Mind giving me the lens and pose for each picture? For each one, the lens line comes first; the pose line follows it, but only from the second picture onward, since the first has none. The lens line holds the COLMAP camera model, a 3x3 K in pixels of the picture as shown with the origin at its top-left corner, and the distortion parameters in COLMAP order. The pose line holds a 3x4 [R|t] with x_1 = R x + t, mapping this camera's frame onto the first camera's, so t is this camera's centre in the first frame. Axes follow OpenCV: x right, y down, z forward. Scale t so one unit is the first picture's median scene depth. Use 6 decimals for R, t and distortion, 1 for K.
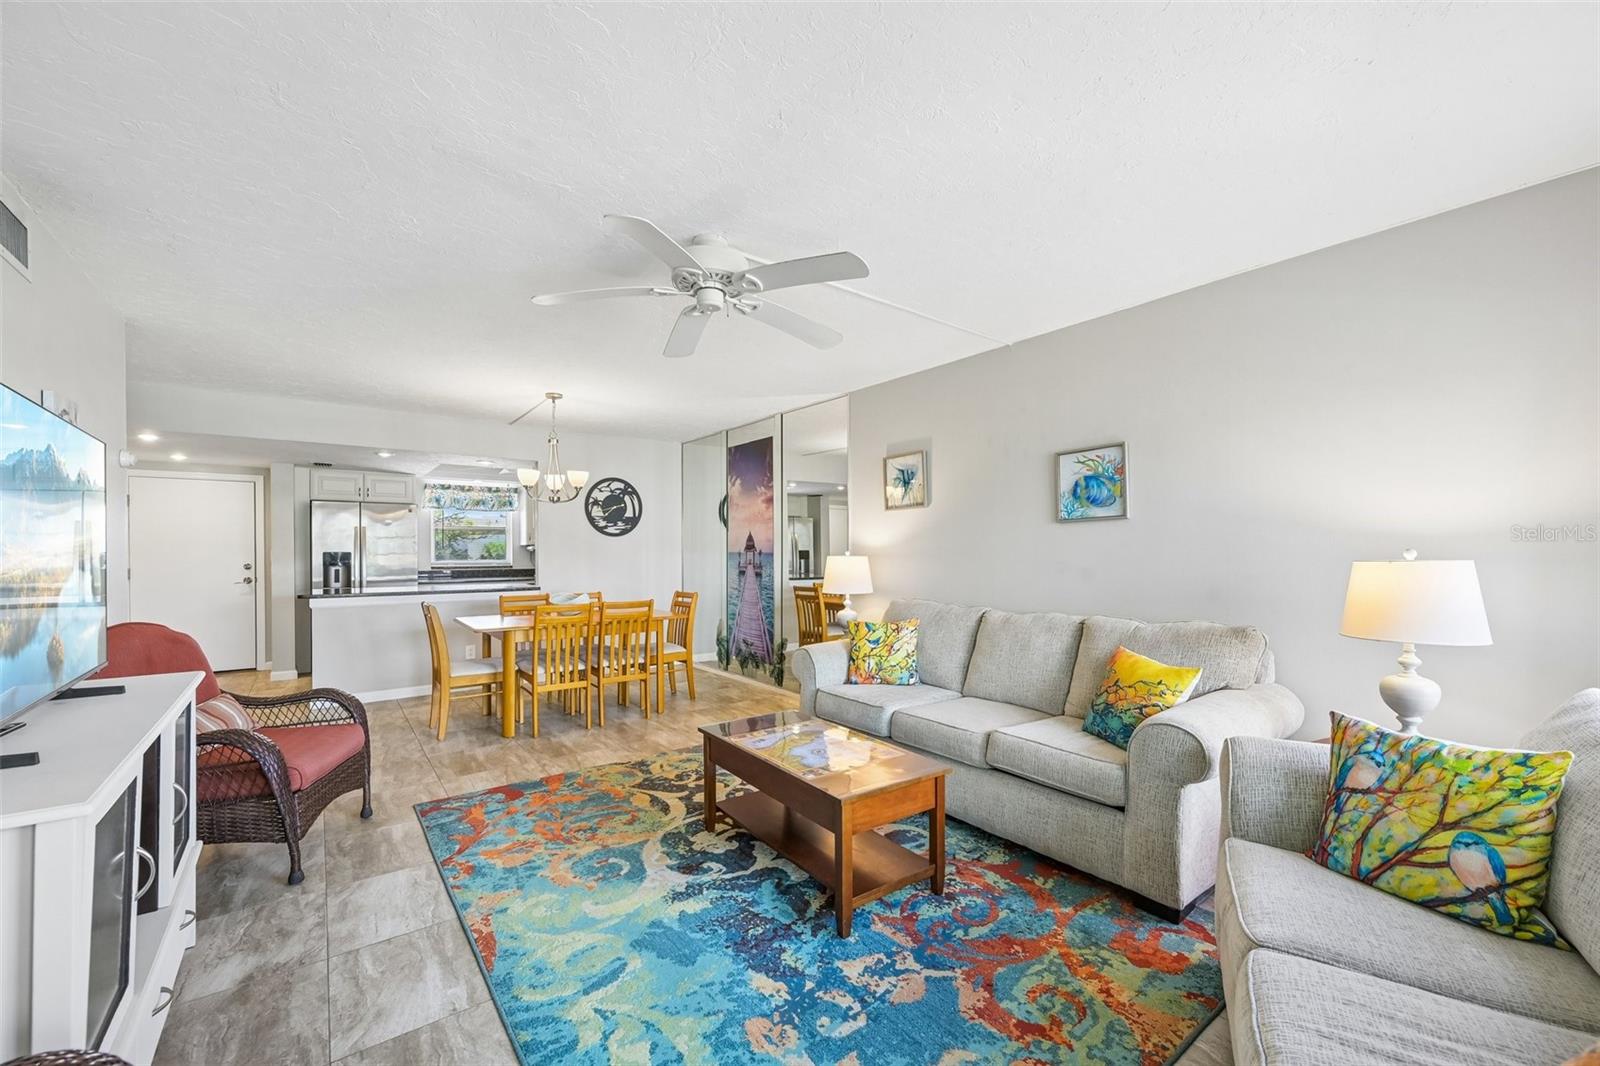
lens RADIAL K [[642.1, 0, 804.7], [0, 642.1, 546.1], [0, 0, 1]] dist [-0.001859, 0.000492]
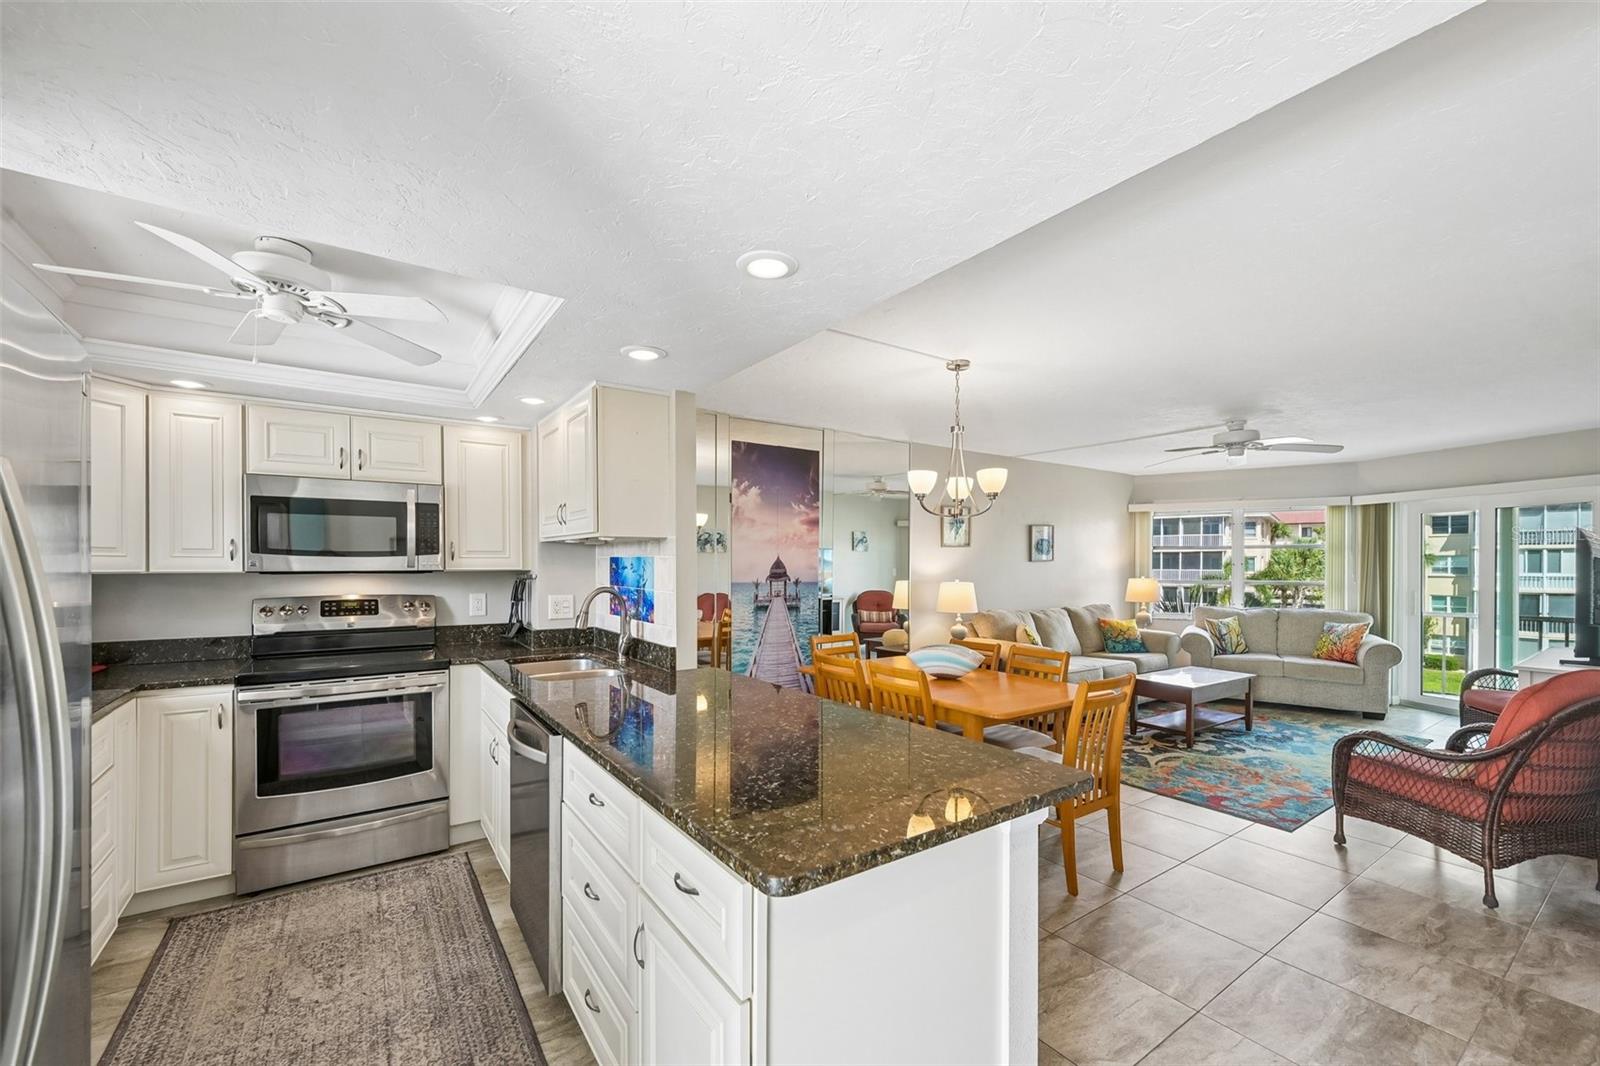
lens RADIAL K [[642.1, 0, 804.8], [0, 642.1, 567.8], [0, 0, 1]] dist [-0.001859, 0.000492]
pose [[0.041835, -0.004246, 0.999116, -1.187269], [-0.008823, 0.999950, 0.004619, -0.016341], [-0.999086, -0.009008, 0.041796, 1.235126]]
